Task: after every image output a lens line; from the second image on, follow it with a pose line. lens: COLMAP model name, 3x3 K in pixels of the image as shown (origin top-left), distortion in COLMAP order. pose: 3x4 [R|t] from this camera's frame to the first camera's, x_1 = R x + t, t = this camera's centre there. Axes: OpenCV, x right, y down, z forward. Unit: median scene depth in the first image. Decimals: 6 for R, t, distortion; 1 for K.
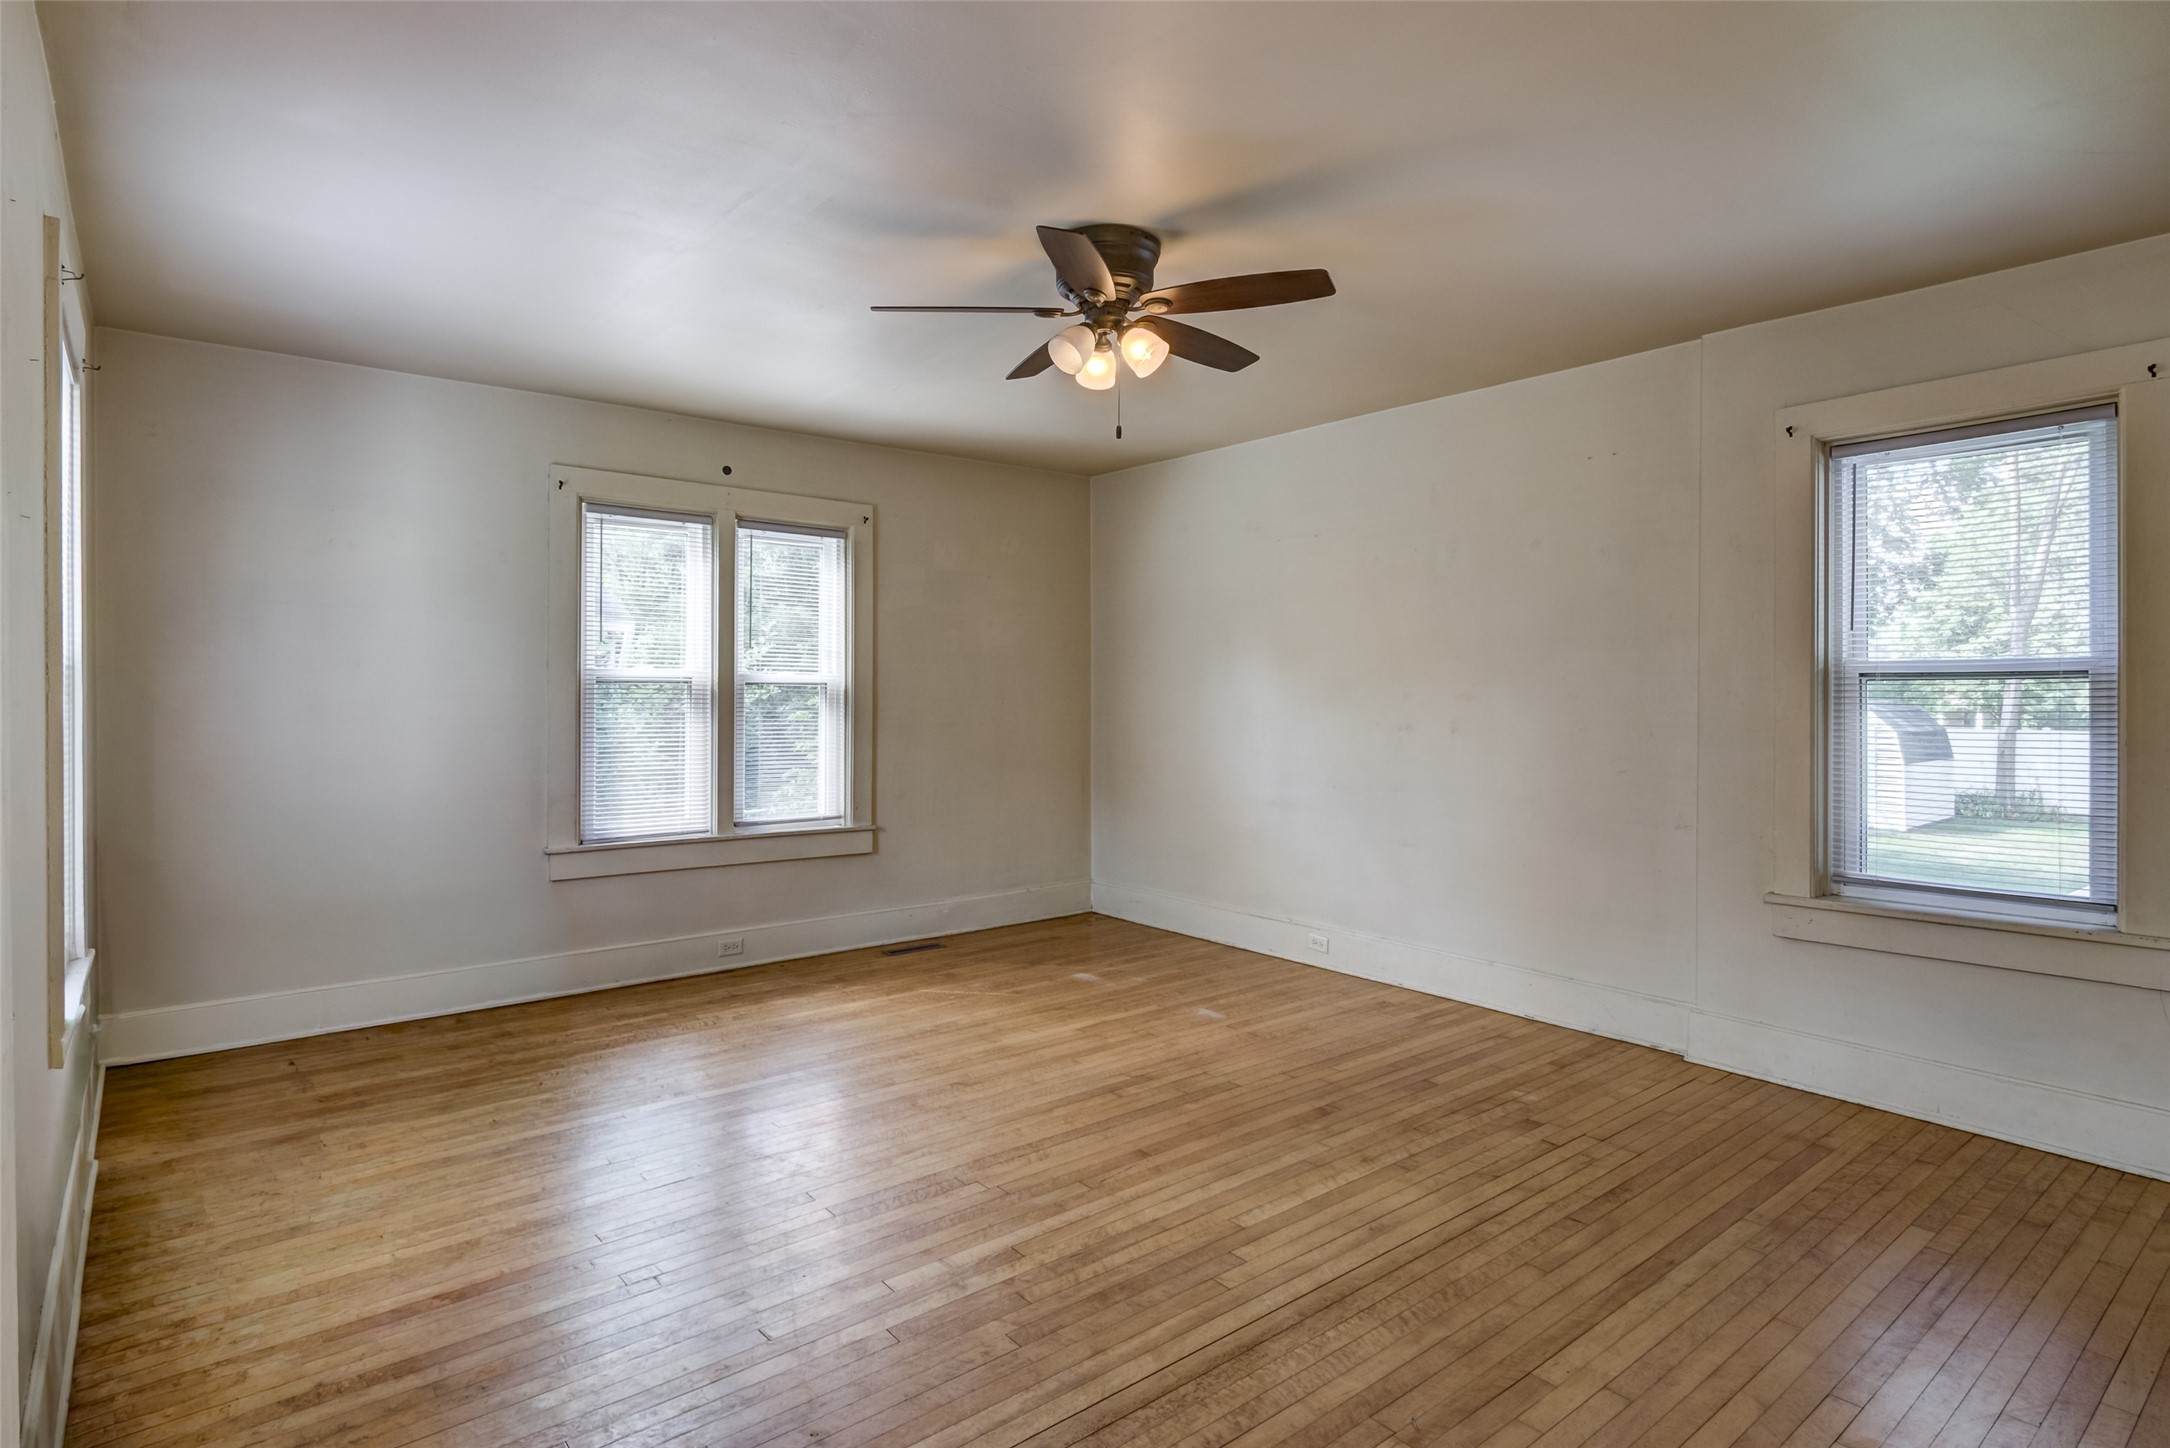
lens RADIAL K [[1120.4, 0, 1098.8], [0, 1120.4, 714.9], [0, 0, 1]] dist [0.003370, -0.001136]
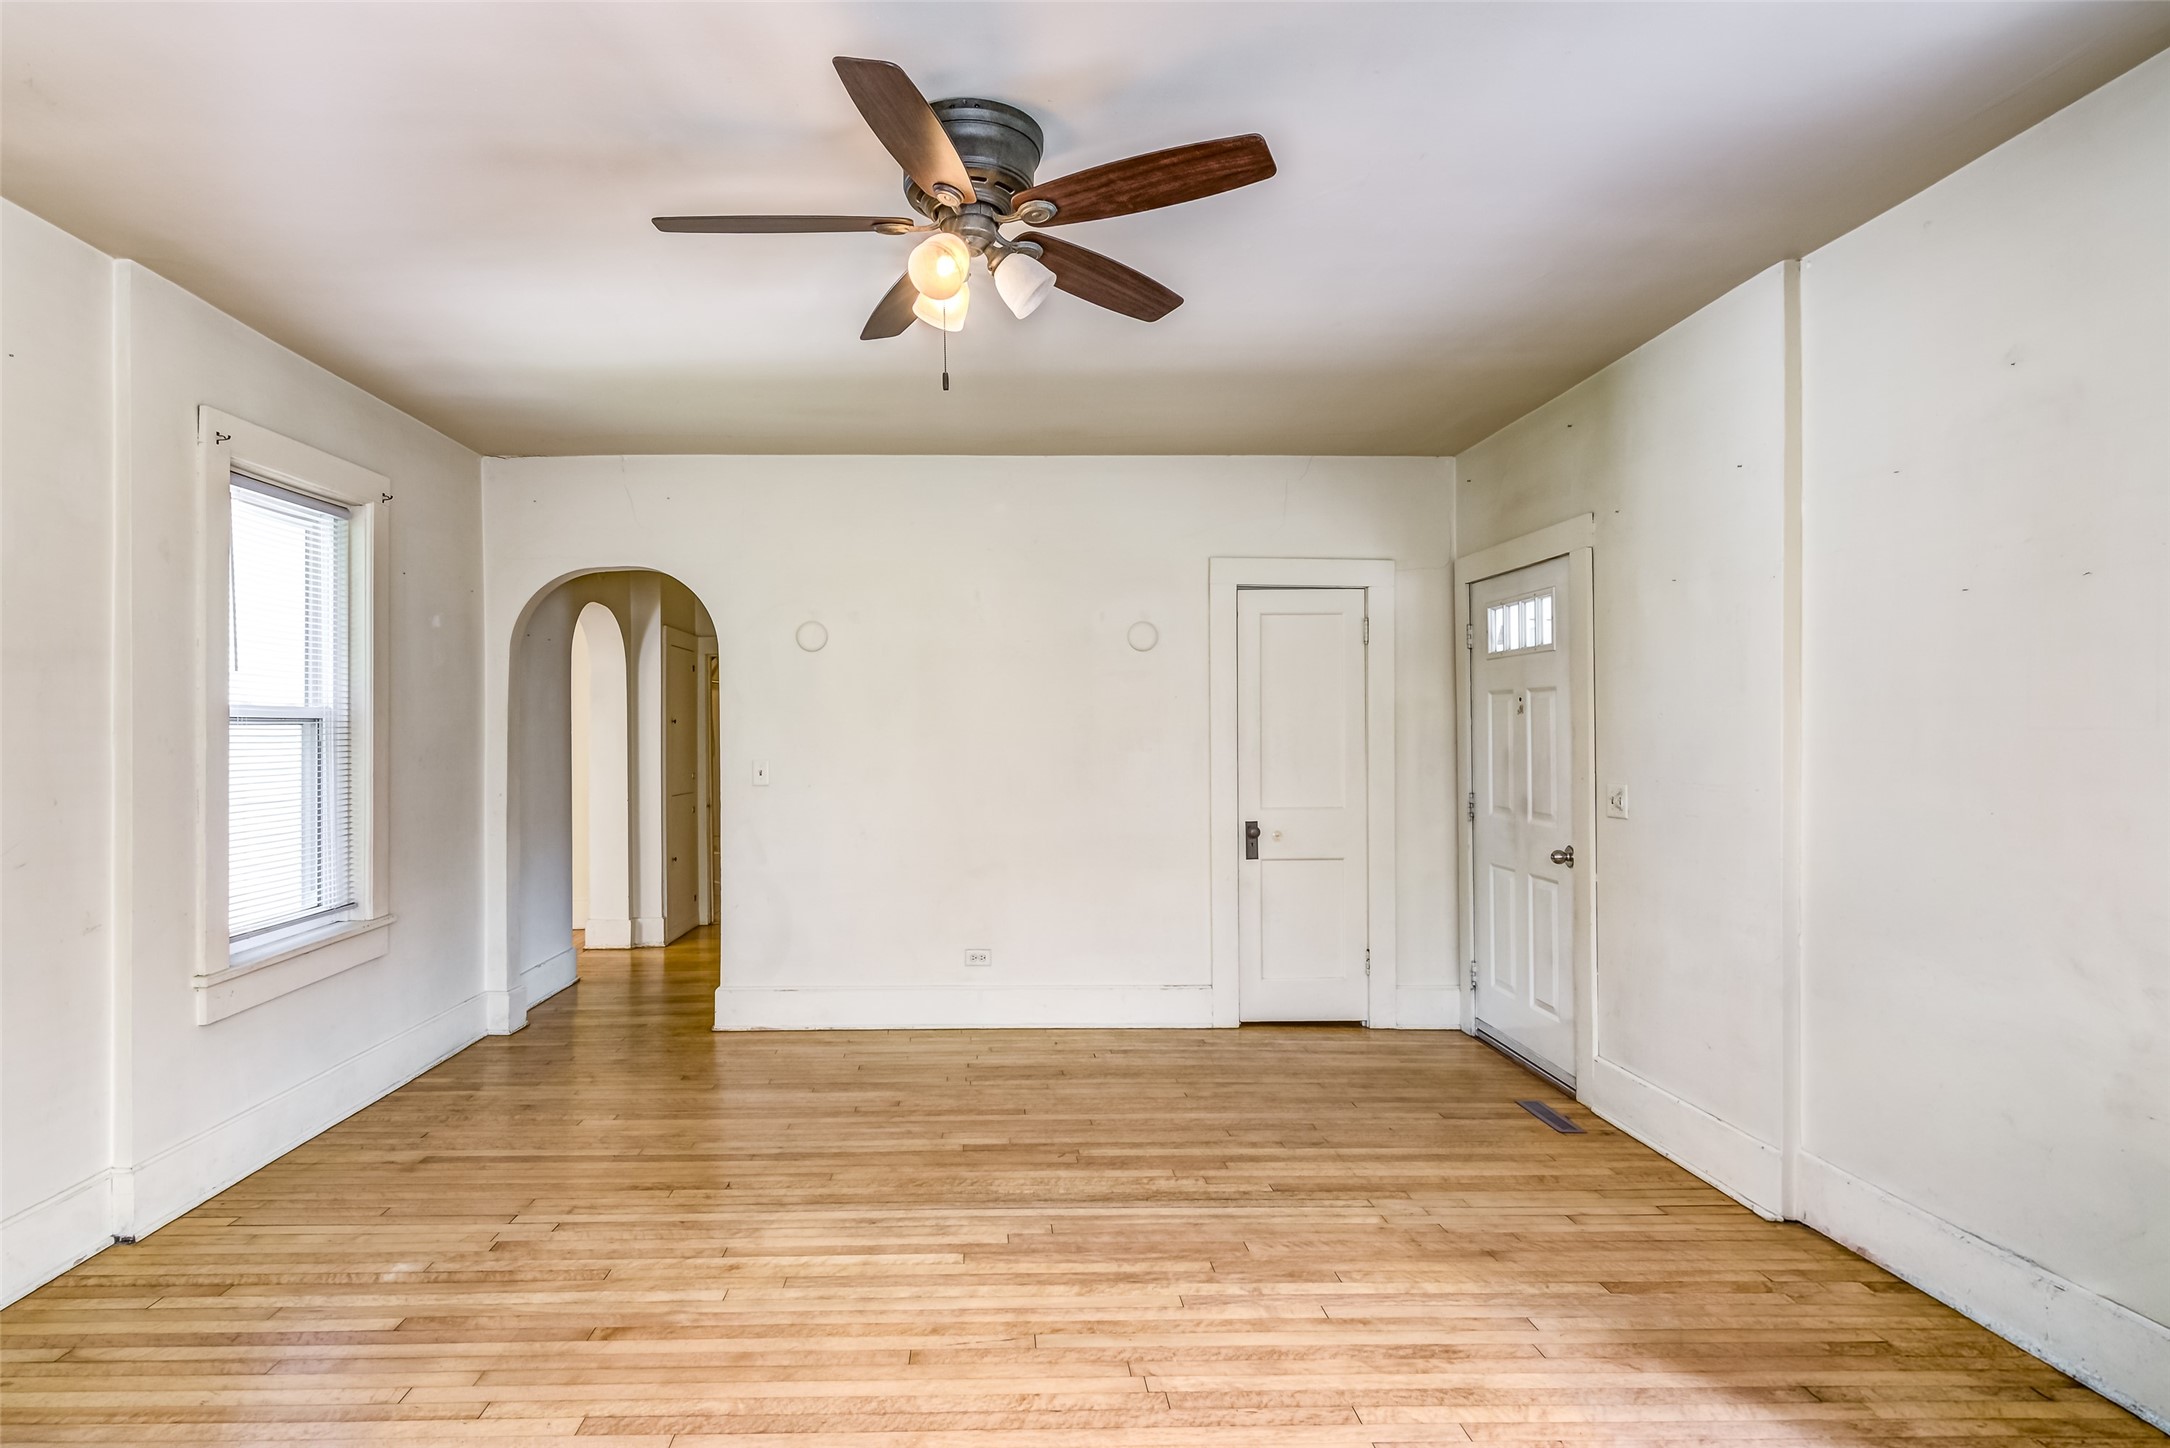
lens RADIAL K [[1120.4, 0, 1008.7], [0, 1120.4, 730.5], [0, 0, 1]] dist [0.003370, -0.001136]
pose [[-0.781392, 0.007318, 0.623998, -0.311205], [0.018467, 0.999764, 0.011400, -0.016493], [-0.623767, 0.020431, -0.781343, 1.011197]]
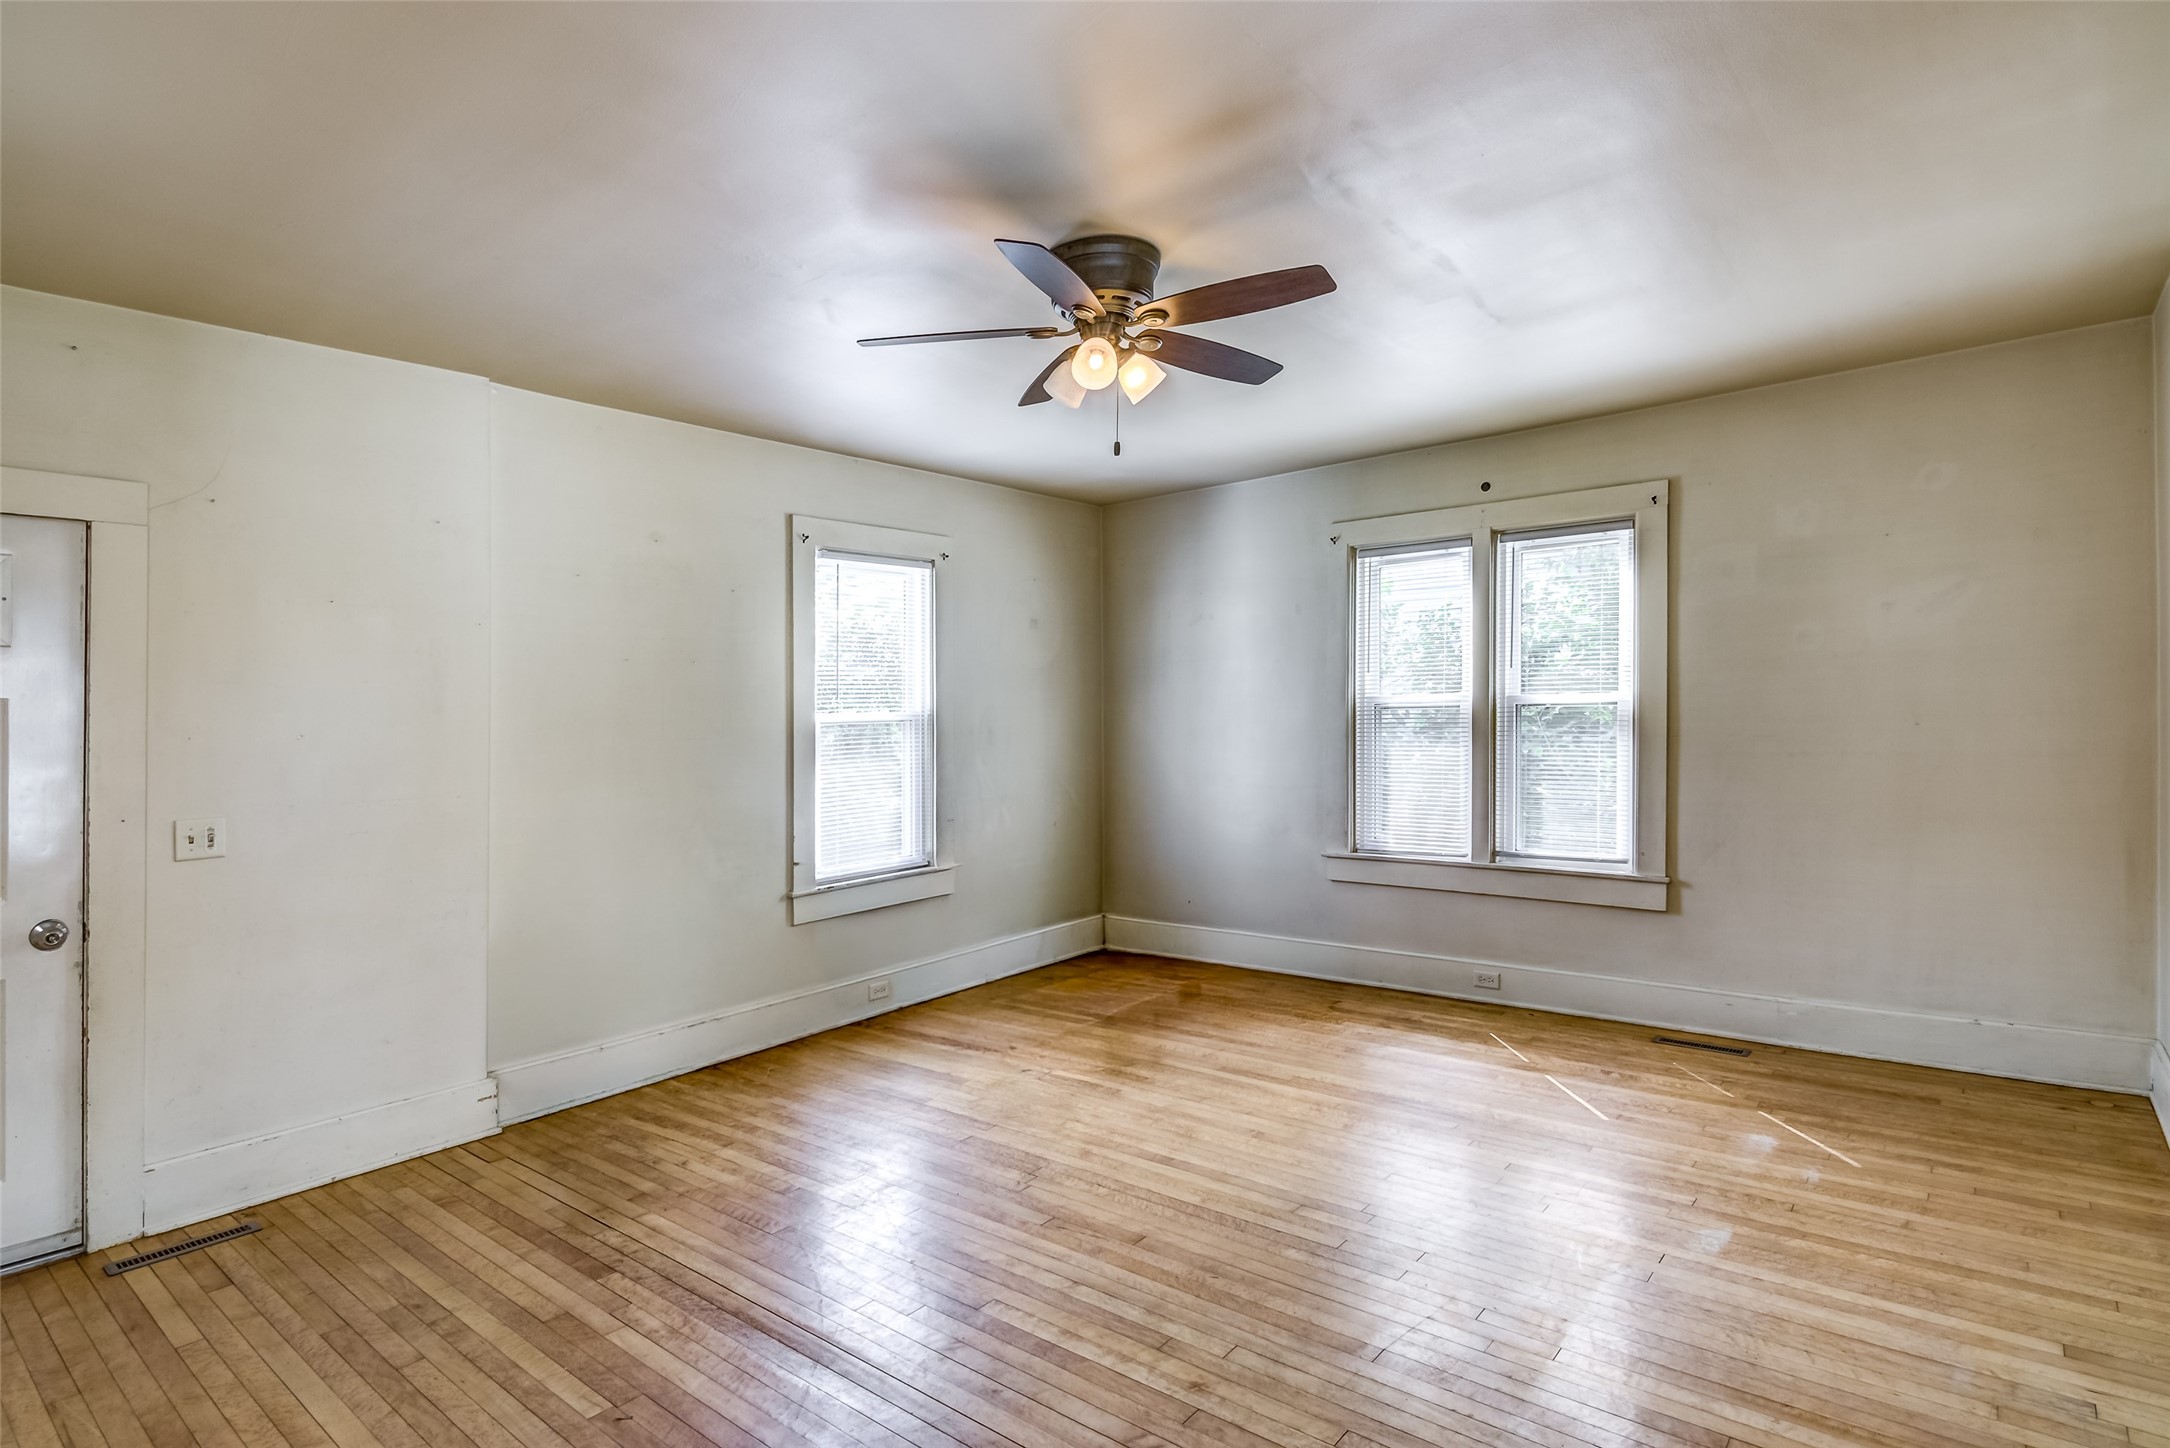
lens RADIAL K [[1120.4, 0, 1084.2], [0, 1120.4, 719.5], [0, 0, 1]] dist [0.003370, -0.001136]
pose [[0.187939, -0.005586, -0.982165, 0.610020], [0.004548, 0.999978, -0.004818, -0.015199], [0.982170, -0.003561, 0.187961, 0.524378]]
